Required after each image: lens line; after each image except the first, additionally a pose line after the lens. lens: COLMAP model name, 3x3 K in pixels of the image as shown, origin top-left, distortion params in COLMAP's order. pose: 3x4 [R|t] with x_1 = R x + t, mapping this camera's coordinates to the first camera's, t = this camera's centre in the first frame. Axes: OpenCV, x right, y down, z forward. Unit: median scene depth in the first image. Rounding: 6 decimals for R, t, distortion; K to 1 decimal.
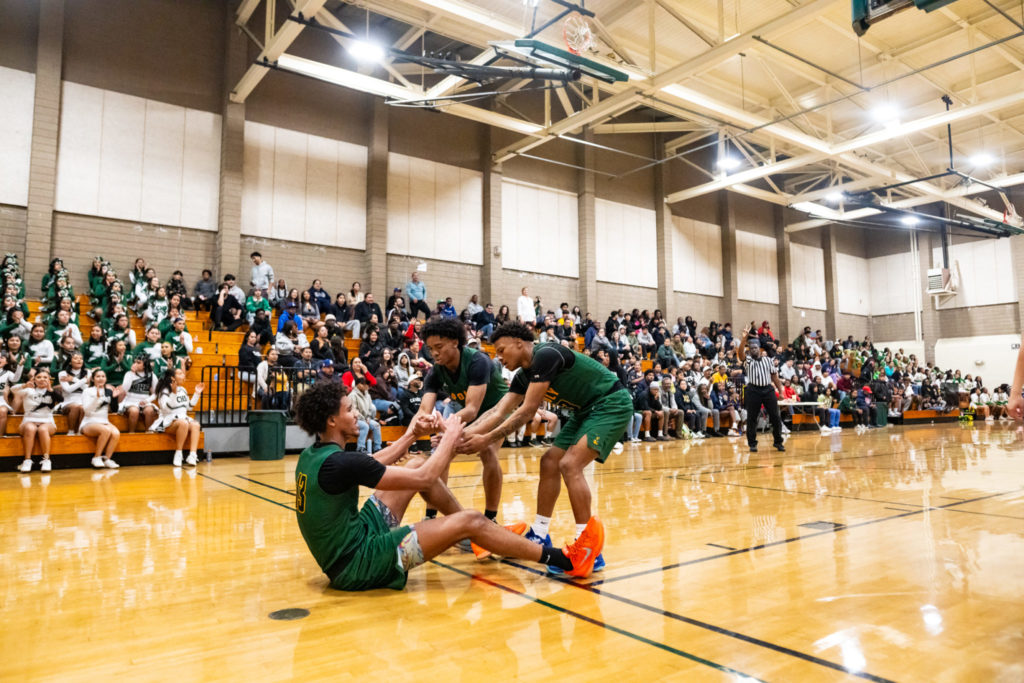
lens RADIAL K [[709.1, 0, 516.2], [0, 709.1, 332.0], [0, 0, 1]] dist [-0.054317, 0.053905]
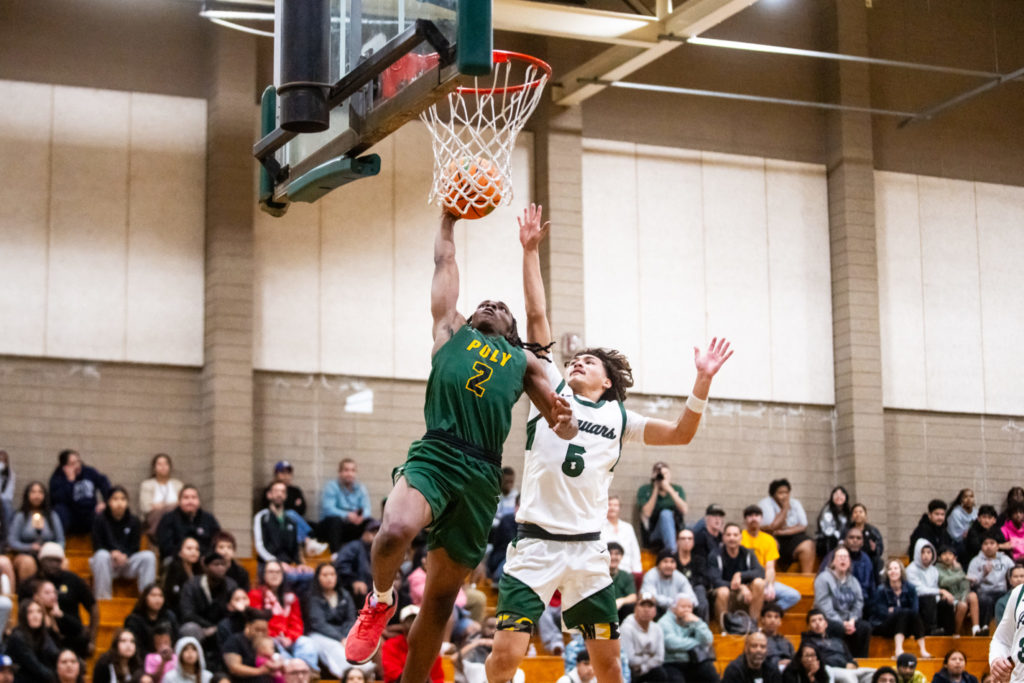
lens RADIAL K [[2424.4, 0, 512.0], [0, 2424.4, 341.5], [0, 0, 1]] dist [-0.358788, -0.125851]
pose [[0.977331, -0.043672, -0.207162, 0.207120], [0.026764, 0.996129, -0.083732, -0.013530], [0.210017, 0.076290, 0.974717, -0.227134]]
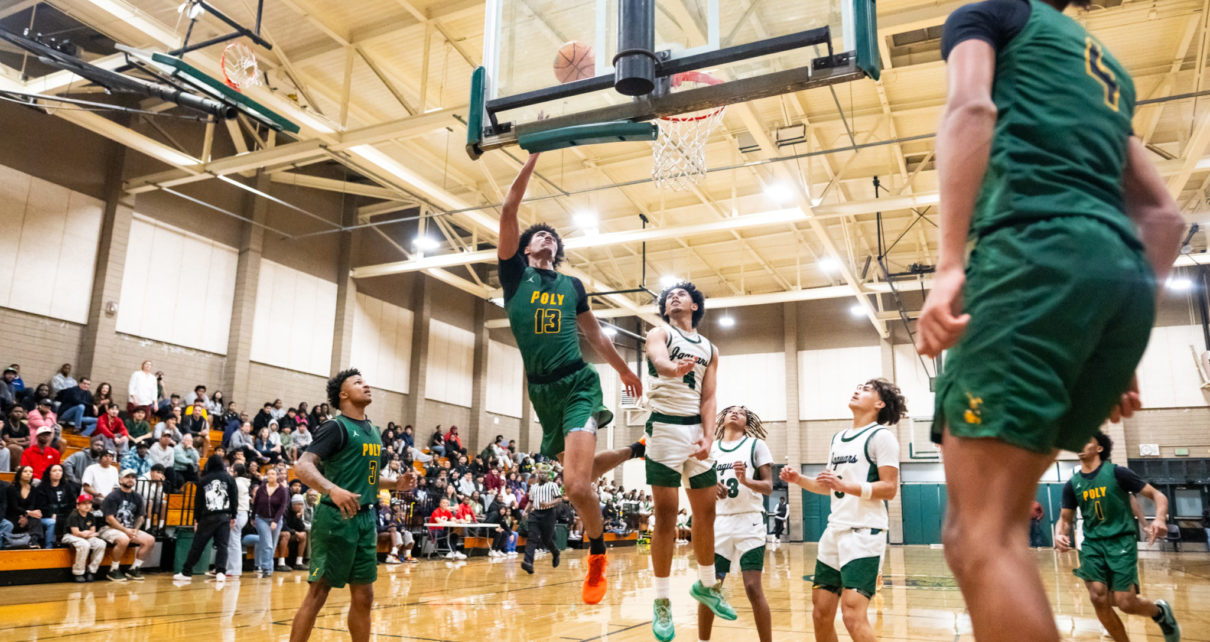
lens RADIAL K [[842.4, 0, 605.0], [0, 842.4, 321.0], [0, 0, 1]] dist [-0.047222, 0.043769]
pose [[0.875093, 0.124348, 0.467707, 0.019932], [-0.062820, 0.987437, -0.144989, -0.006346], [-0.479860, 0.097497, 0.871911, -0.013491]]
